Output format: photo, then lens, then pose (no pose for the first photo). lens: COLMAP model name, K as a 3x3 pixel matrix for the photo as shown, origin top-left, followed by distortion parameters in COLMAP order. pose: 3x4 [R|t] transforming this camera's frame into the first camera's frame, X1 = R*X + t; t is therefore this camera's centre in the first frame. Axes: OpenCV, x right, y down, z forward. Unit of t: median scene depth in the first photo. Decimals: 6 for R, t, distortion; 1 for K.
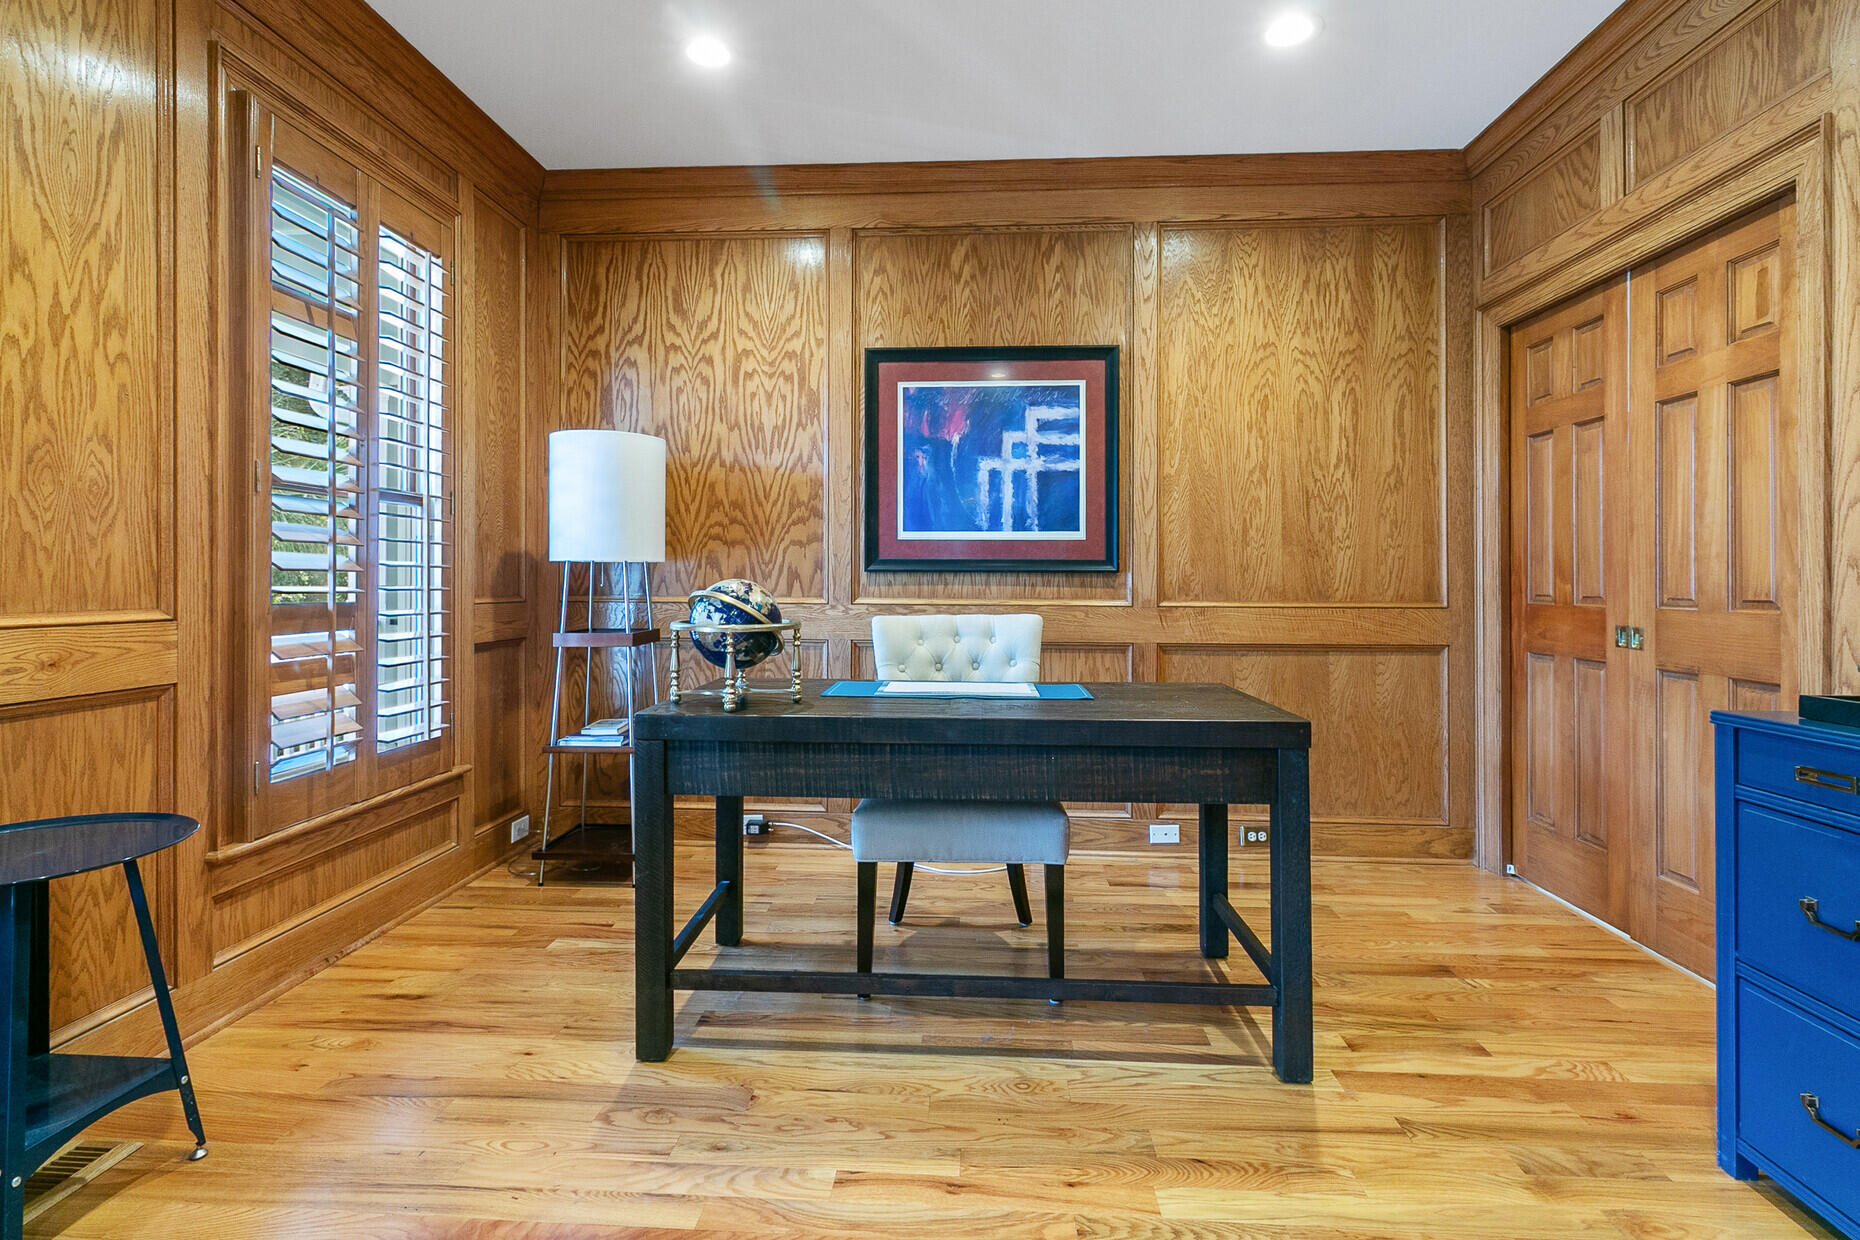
lens RADIAL K [[866.7, 0, 934.9], [0, 866.7, 590.3], [0, 0, 1]] dist [0.004514, 0.000525]
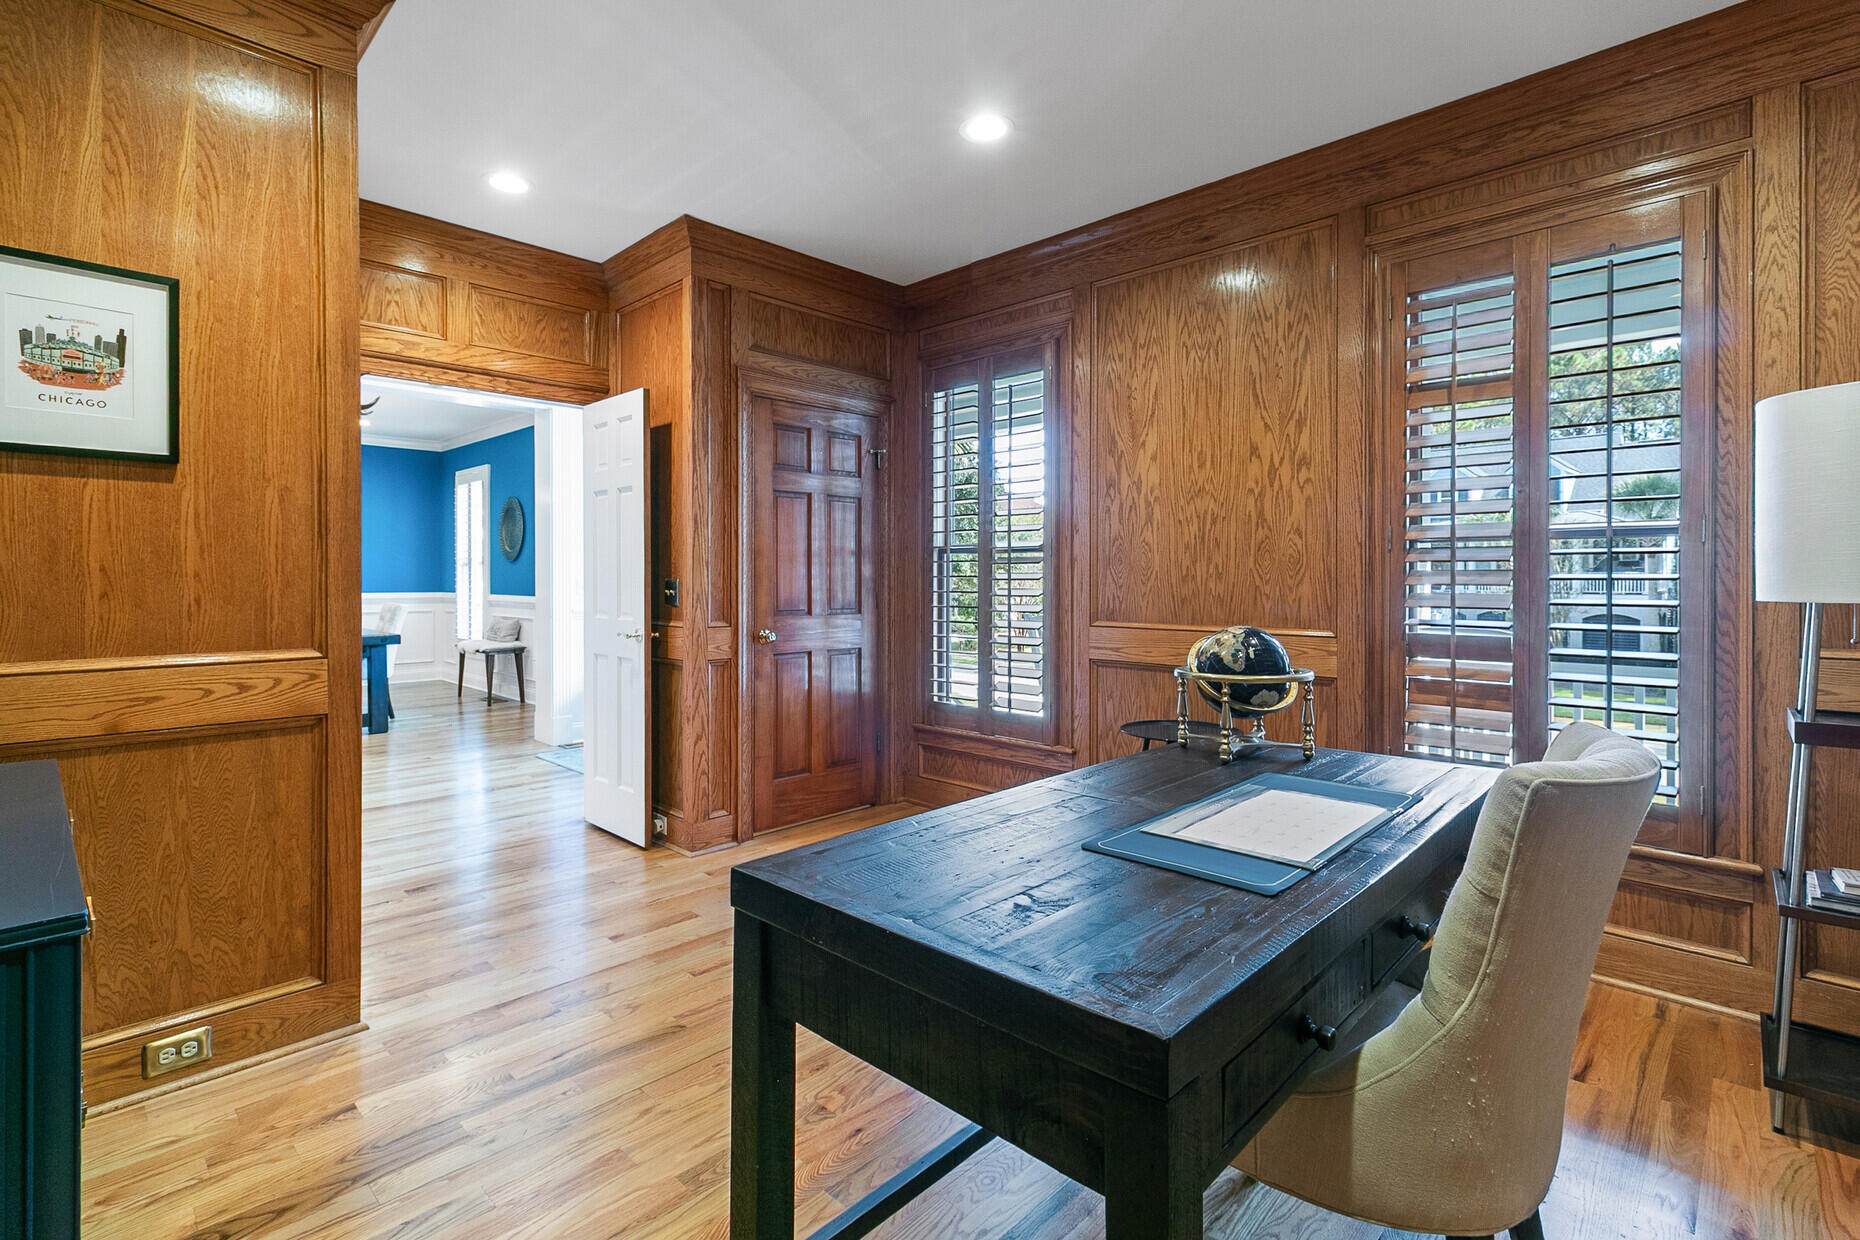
lens RADIAL K [[865.6, 0, 938.7], [0, 865.6, 605.4], [0, 0, 1]] dist [-0.000561, -0.000085]
pose [[-0.642839, 0.021634, -0.765696, 0.850151], [-0.013678, 0.999118, 0.039712, -0.082768], [0.765879, 0.036001, -0.641976, 1.570384]]
